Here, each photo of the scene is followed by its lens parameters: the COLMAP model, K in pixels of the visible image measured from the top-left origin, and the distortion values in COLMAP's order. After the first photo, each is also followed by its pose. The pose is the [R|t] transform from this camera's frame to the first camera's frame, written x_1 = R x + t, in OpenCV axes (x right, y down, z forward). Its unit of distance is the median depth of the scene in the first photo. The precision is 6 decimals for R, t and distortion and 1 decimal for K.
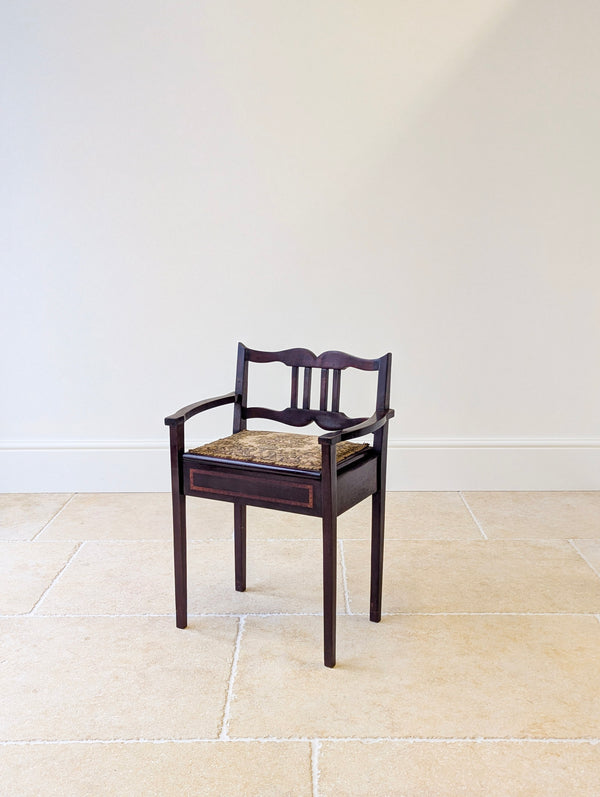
lens RADIAL K [[860.7, 0, 313.5], [0, 860.7, 372.8], [0, 0, 1]] dist [0.046996, 0.000000]
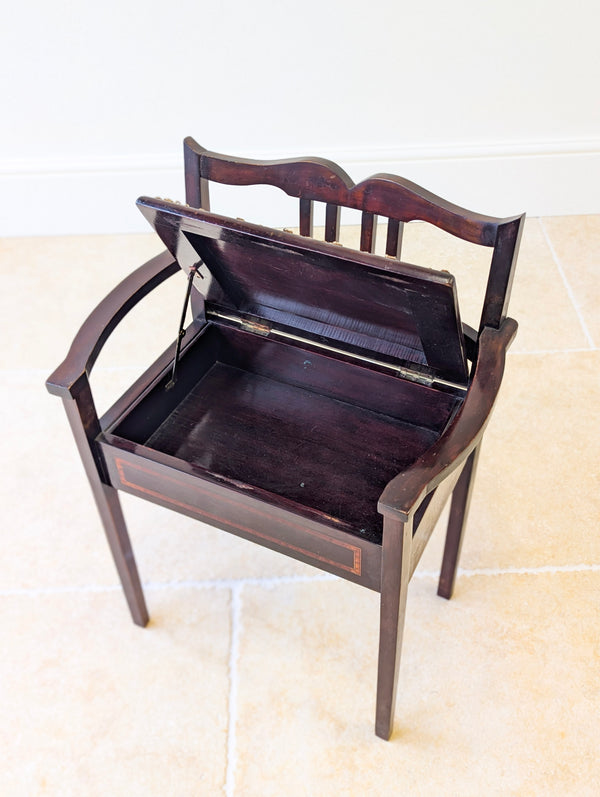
lens RADIAL K [[858.0, 0, 310.1], [0, 858.0, 395.2], [0, 0, 1]] dist [0.051933, 0.000000]
pose [[0.999341, -0.035630, 0.006979, -0.028005], [0.025492, 0.825441, 0.563913, -0.201095], [-0.025853, -0.563363, 0.825805, 0.575807]]
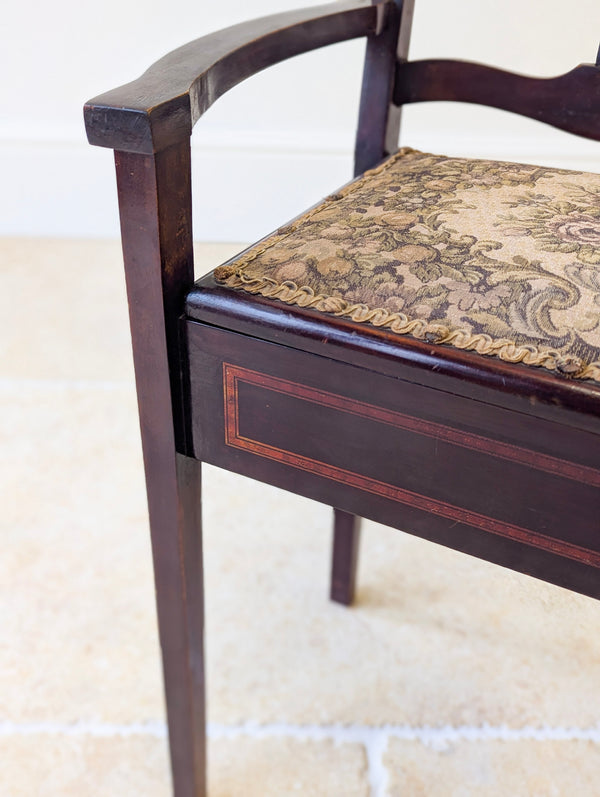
lens RADIAL K [[860.7, 0, 299.7], [0, 860.7, 392.6], [0, 0, 1]] dist [0.046996, 0.000000]
pose [[0.999471, 0.024719, 0.021143, -0.125344], [-0.031002, 0.920641, 0.389177, 0.034838], [-0.009845, -0.389627, 0.920920, 0.780761]]
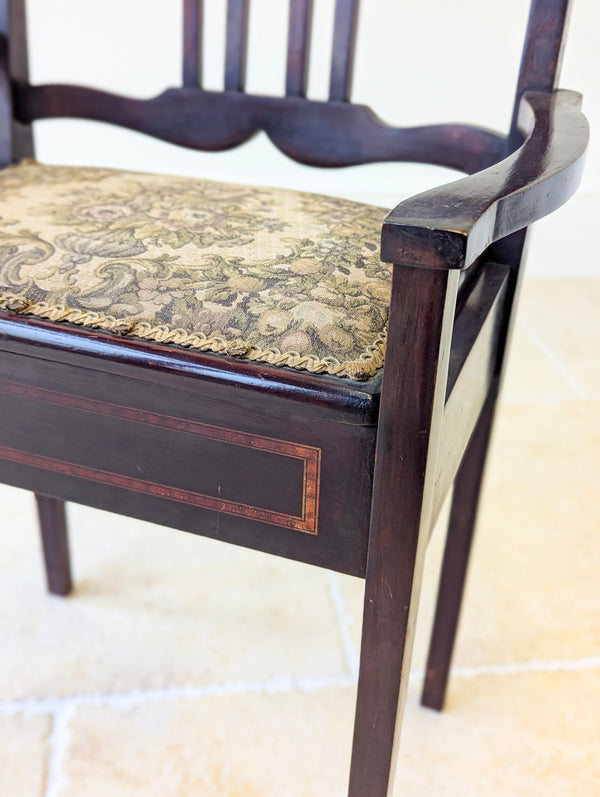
lens RADIAL K [[860.7, 0, 305.2], [0, 860.7, 416.2], [0, 0, 1]] dist [0.046996, 0.000000]
pose [[0.990272, -0.027192, 0.136463, -0.030212], [-0.021792, 0.938309, 0.345111, 0.046150], [-0.137429, -0.344728, 0.928588, 0.727102]]
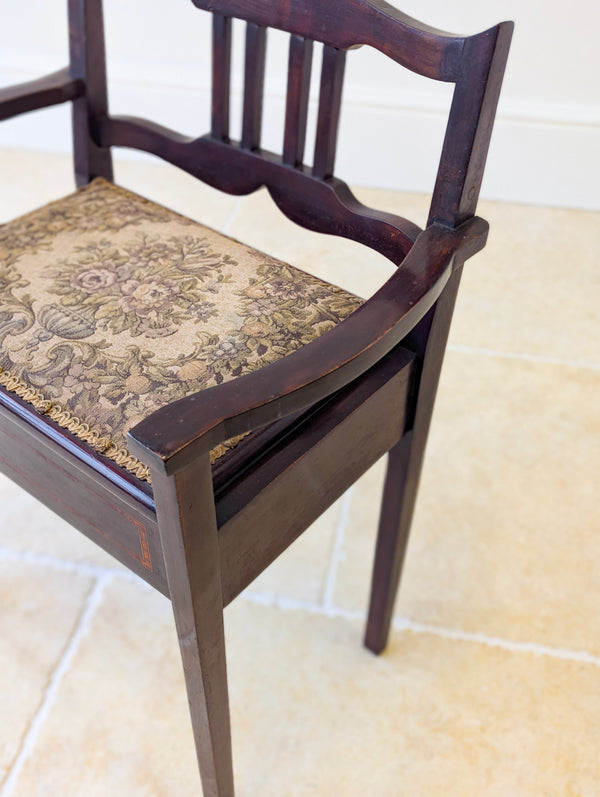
lens RADIAL K [[860.7, 0, 295.5], [0, 860.7, 393.3], [0, 0, 1]] dist [0.046996, 0.000000]
pose [[0.978794, 0.144373, -0.145323, 0.079655], [-0.046694, 0.847989, 0.527953, -0.064223], [0.199454, -0.509971, 0.836748, 0.701695]]
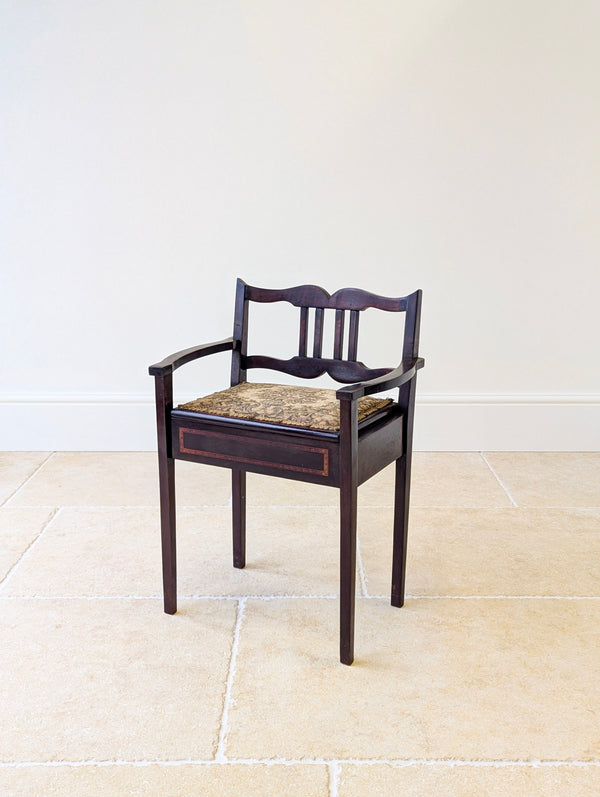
lens RADIAL K [[860.7, 0, 312.4], [0, 860.7, 369.9], [0, 0, 1]] dist [0.046996, 0.000000]
pose [[0.999966, 0.005629, 0.005989, -0.019393], [-0.005920, 0.998745, 0.049723, 0.012630], [-0.005701, -0.049757, 0.998745, 0.163301]]
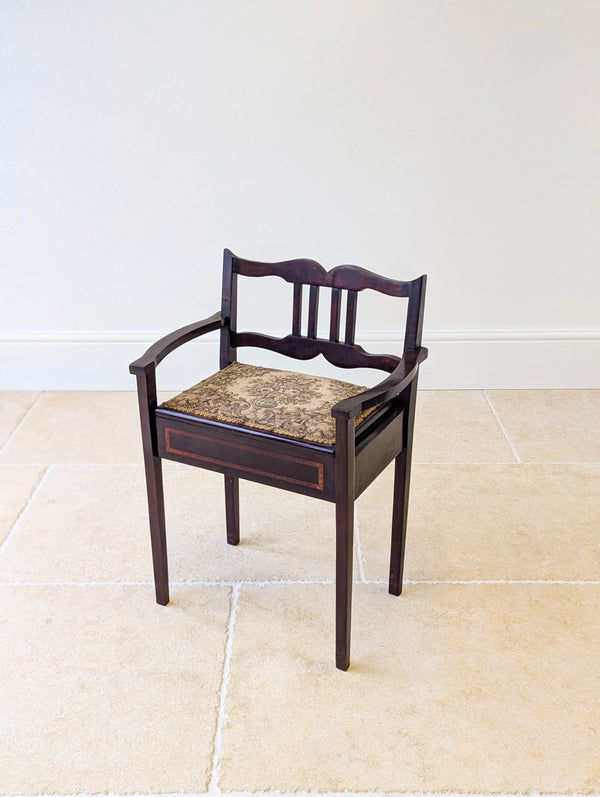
lens RADIAL K [[860.7, 0, 302.8], [0, 860.7, 374.7], [0, 0, 1]] dist [0.046996, 0.000000]
pose [[0.999990, 0.000157, -0.004464, -0.014171], [0.000823, 0.975783, 0.218741, -0.103529], [0.004391, -0.218742, 0.975773, 0.239825]]
